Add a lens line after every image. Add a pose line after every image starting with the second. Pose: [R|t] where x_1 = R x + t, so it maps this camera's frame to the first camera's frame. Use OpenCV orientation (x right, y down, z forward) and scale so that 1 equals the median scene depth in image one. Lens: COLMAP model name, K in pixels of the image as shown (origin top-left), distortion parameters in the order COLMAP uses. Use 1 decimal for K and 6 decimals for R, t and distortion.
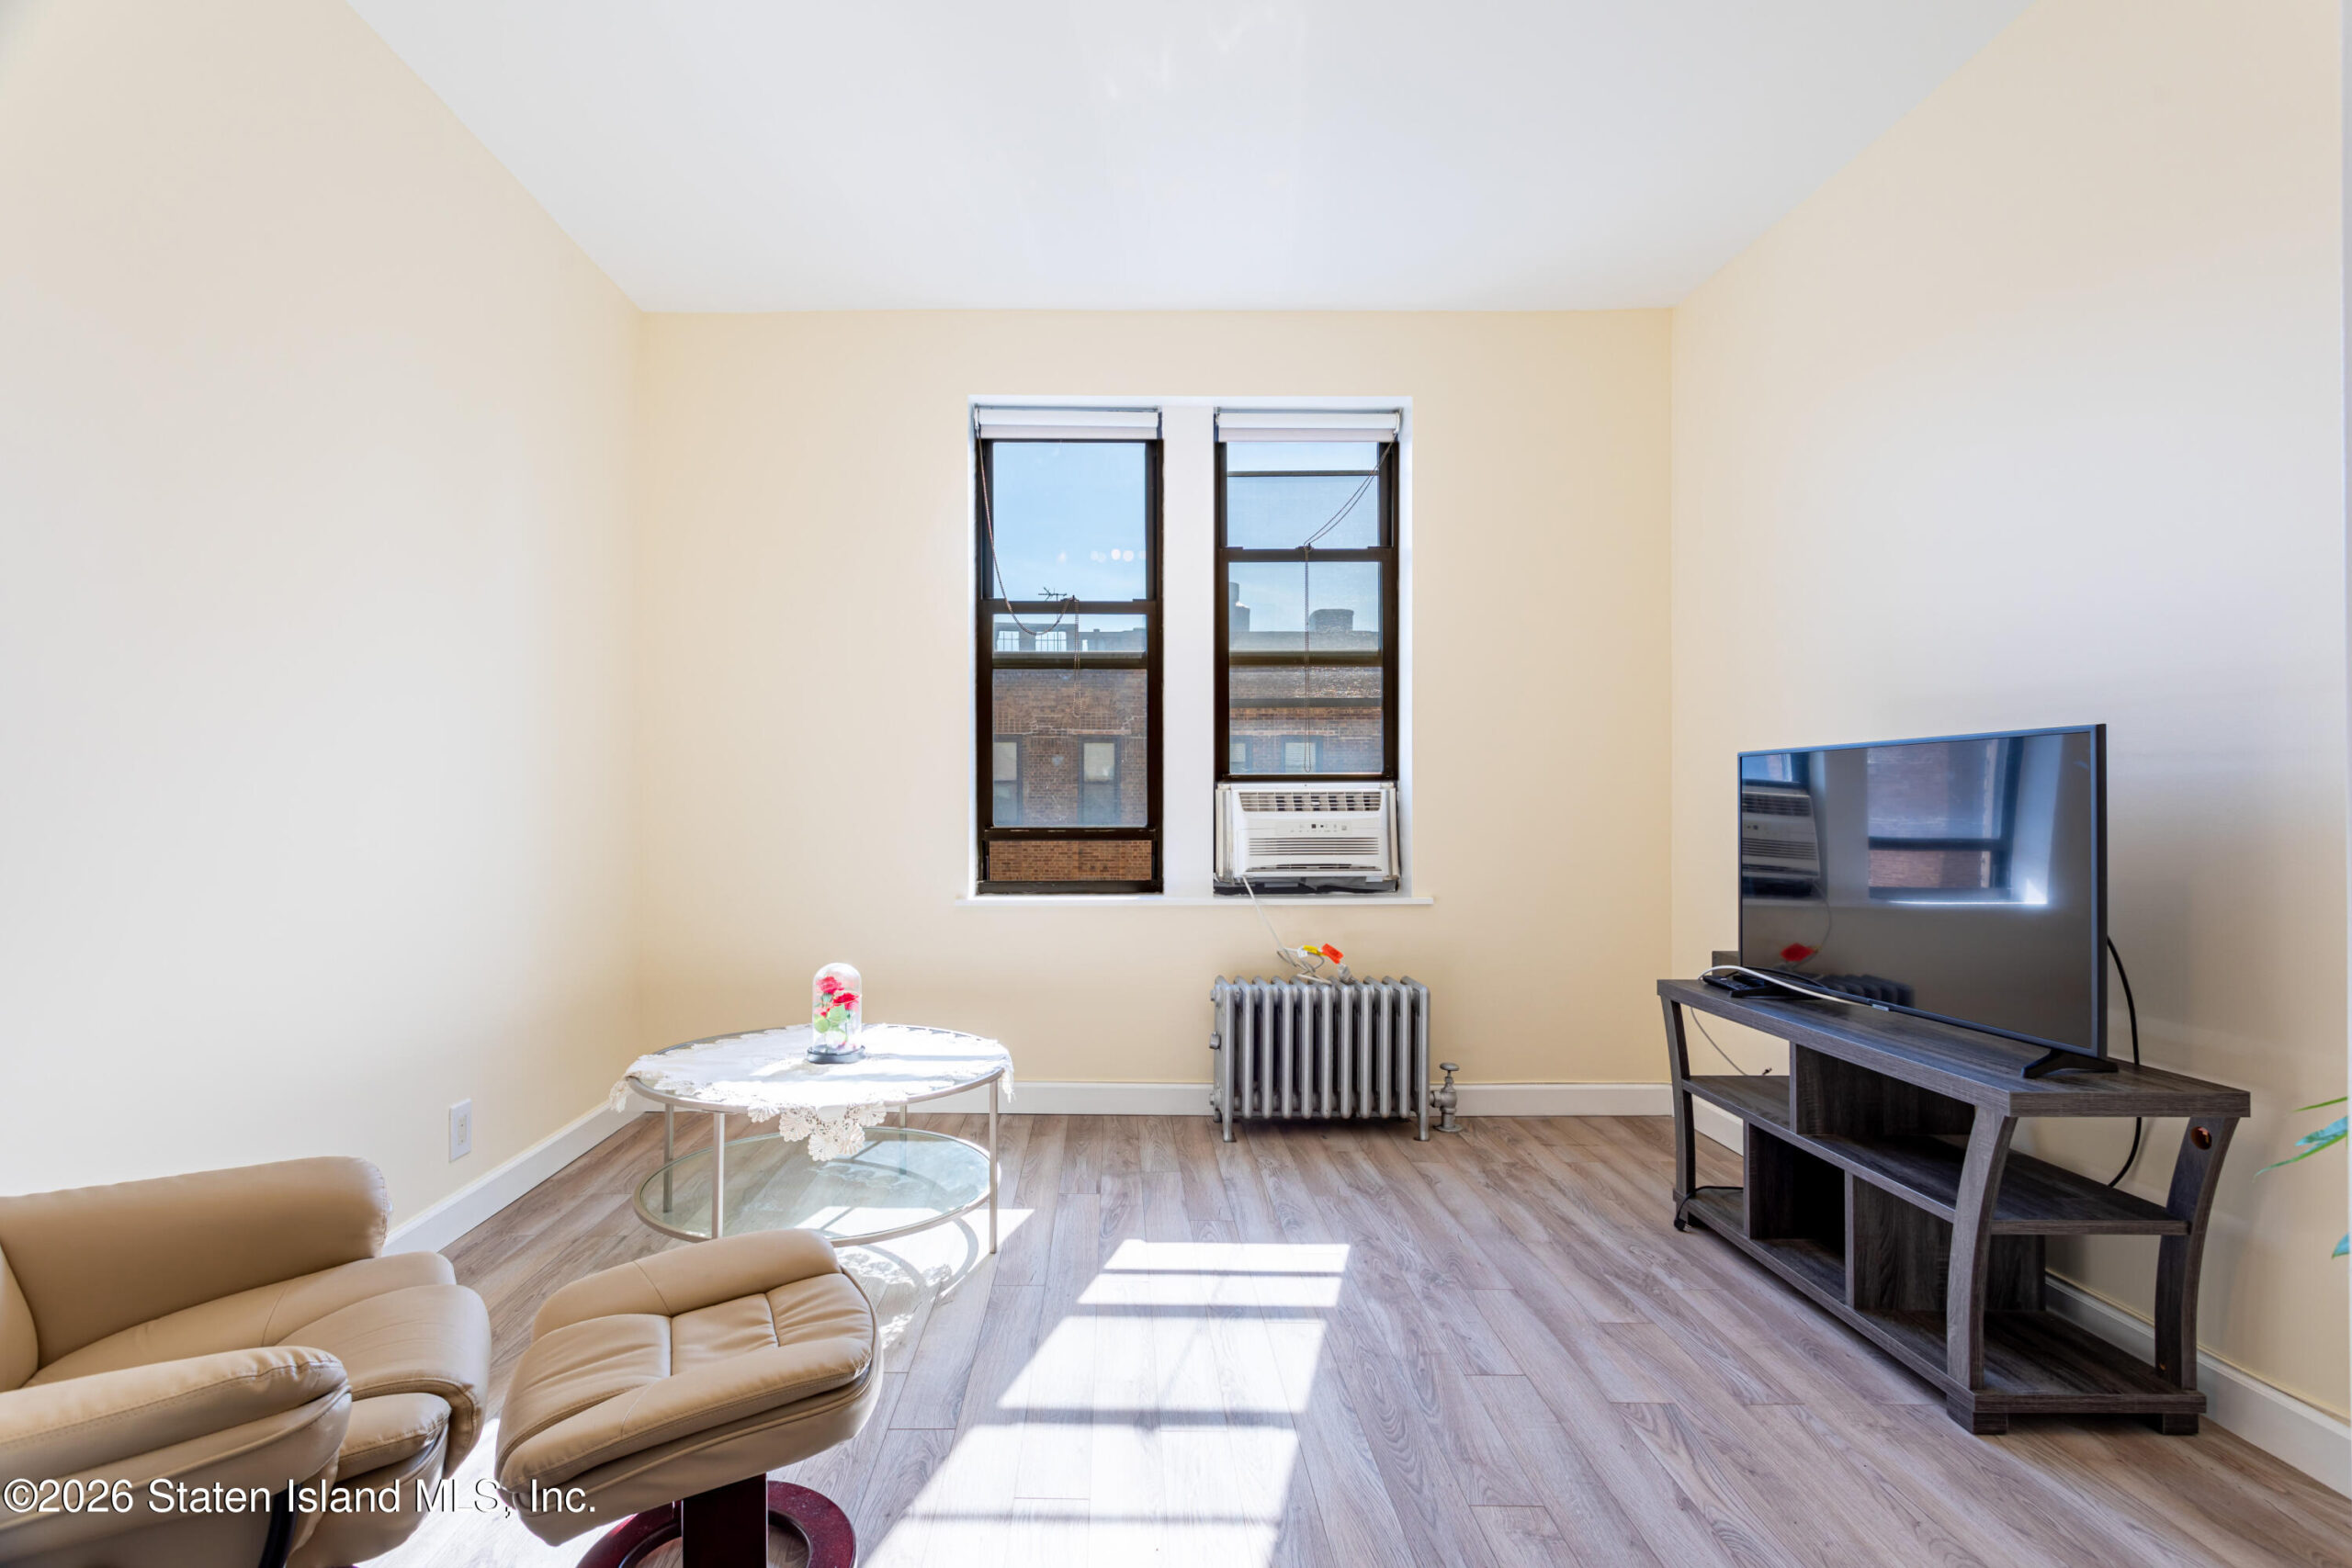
lens RADIAL K [[1142.0, 0, 1112.3], [0, 1142.0, 793.9], [0, 0, 1]] dist [0.000213, 0.000511]
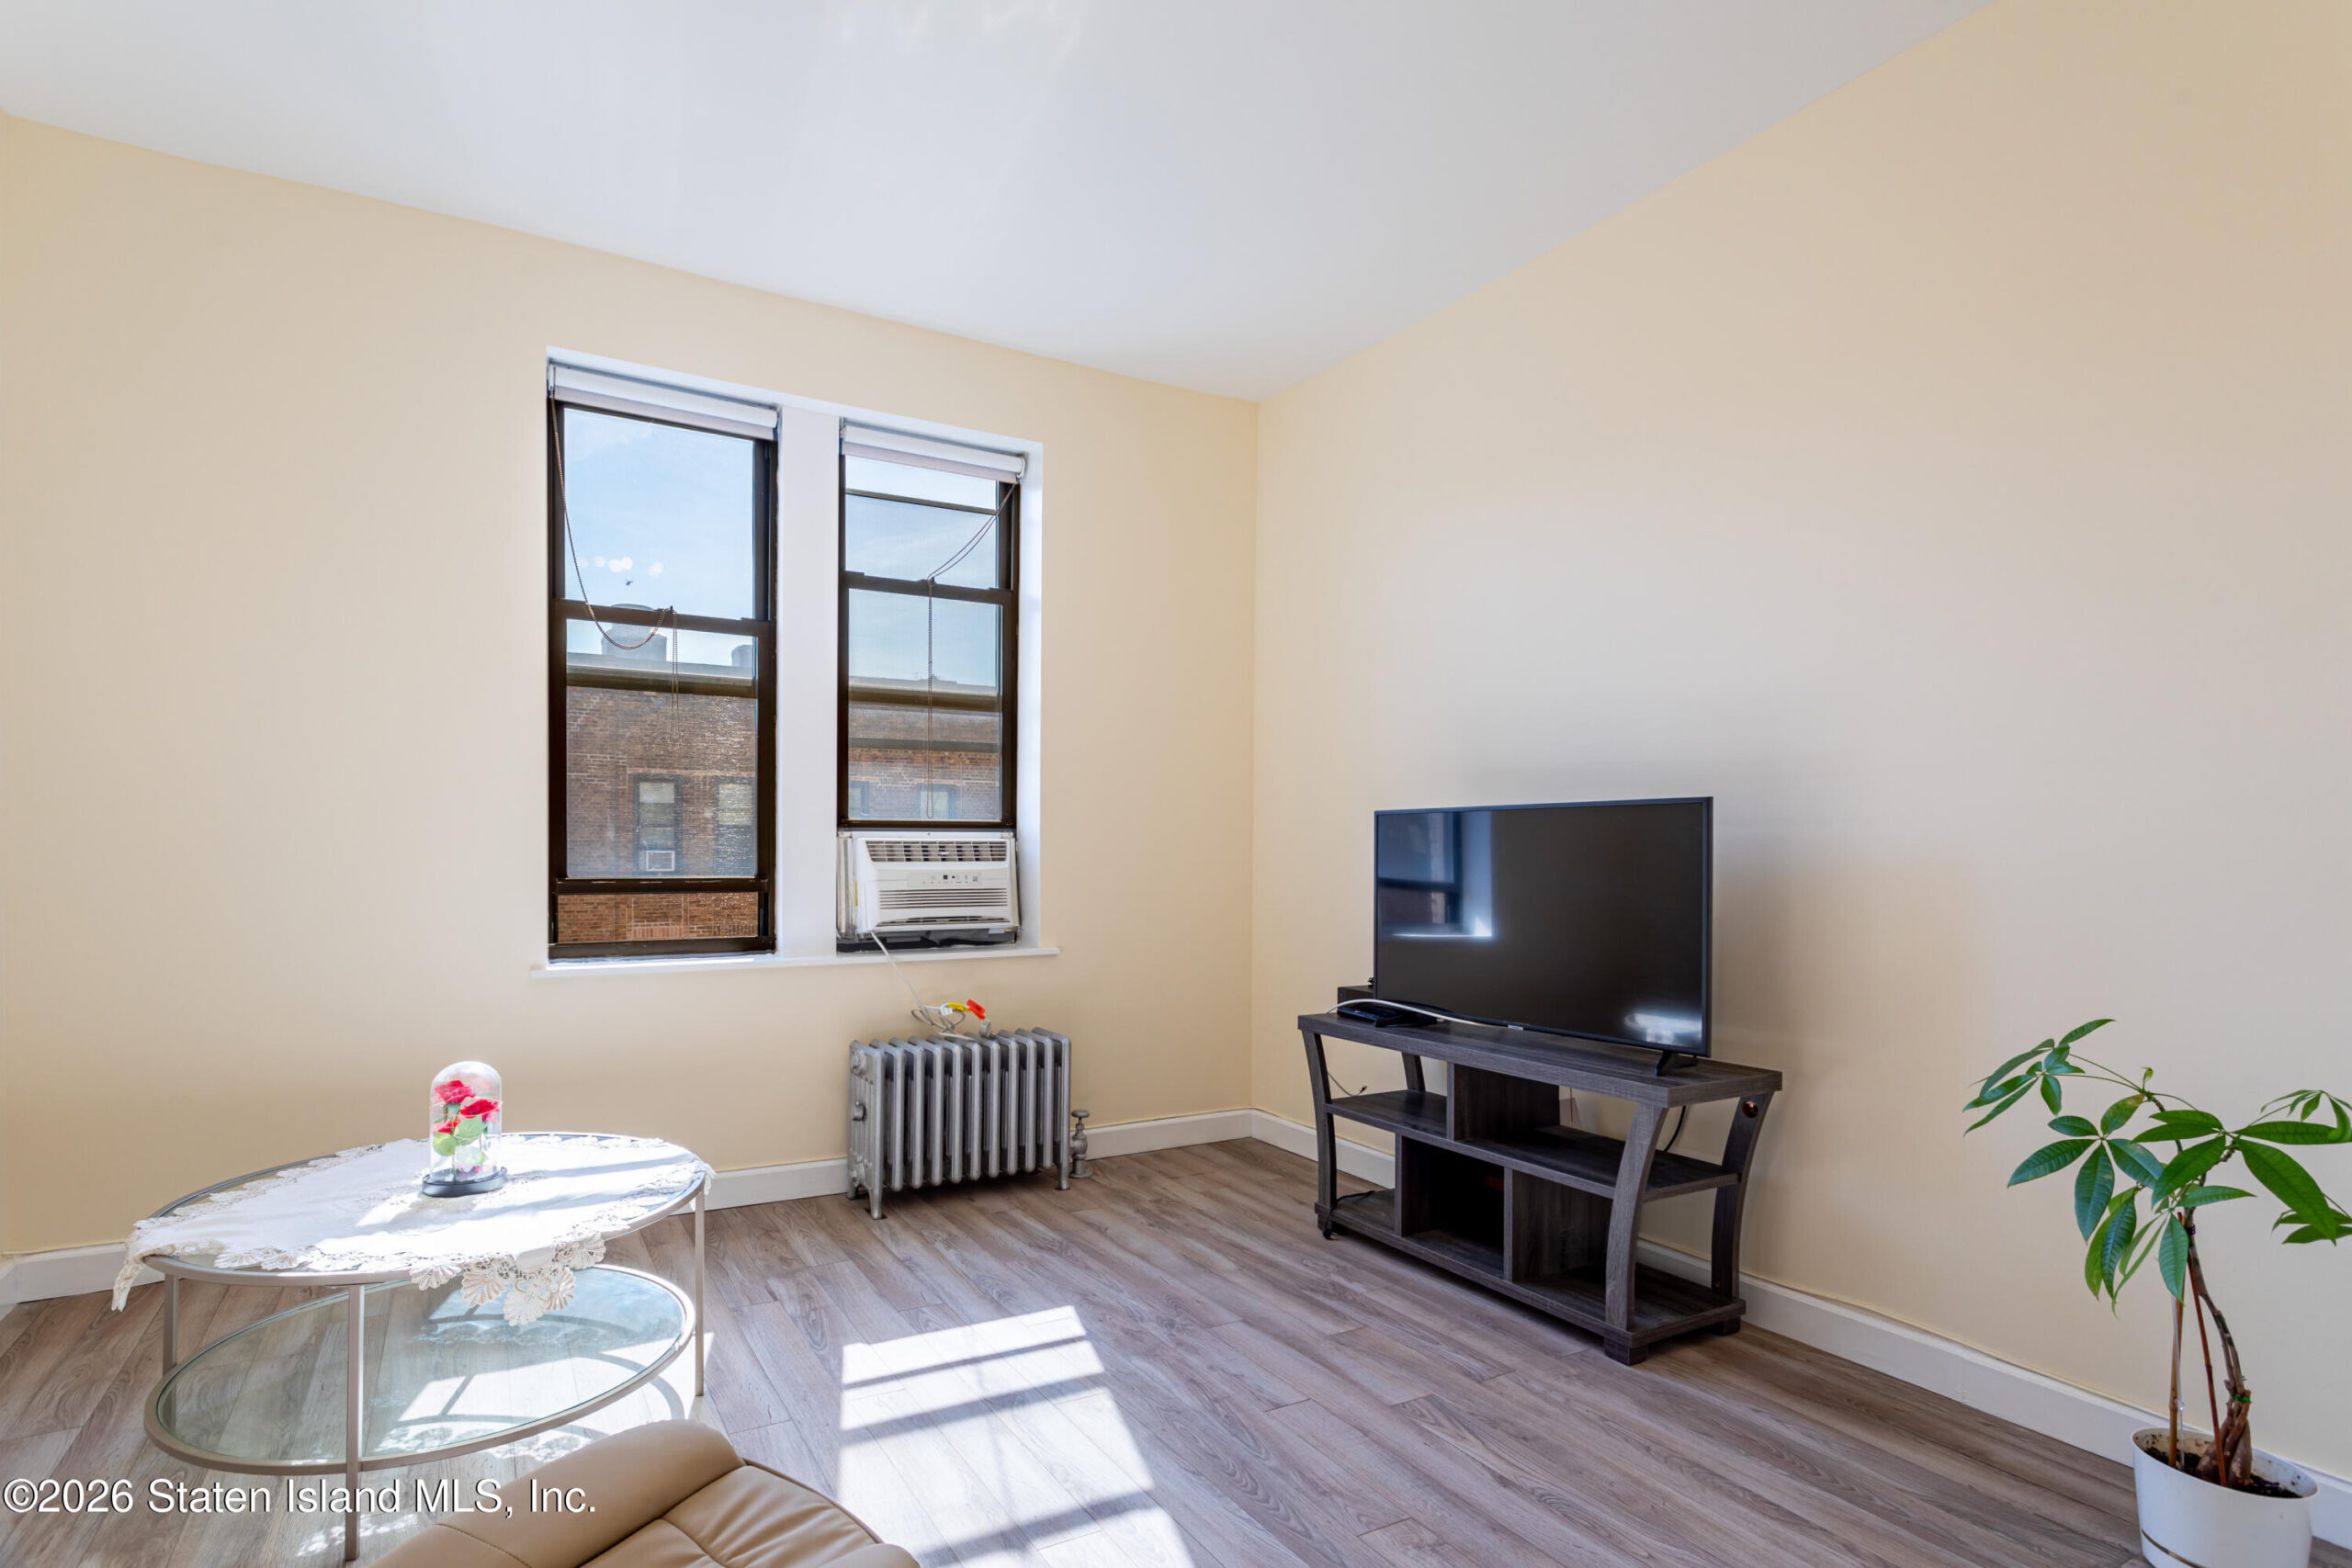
lens RADIAL K [[1156.3, 0, 1100.1], [0, 1156.3, 868.9], [0, 0, 1]] dist [0.000216, 0.000612]
pose [[0.877360, -0.001730, 0.479829, -0.221837], [-0.009602, 0.999730, 0.021163, -0.000242], [-0.479736, -0.023175, 0.877107, 0.117503]]
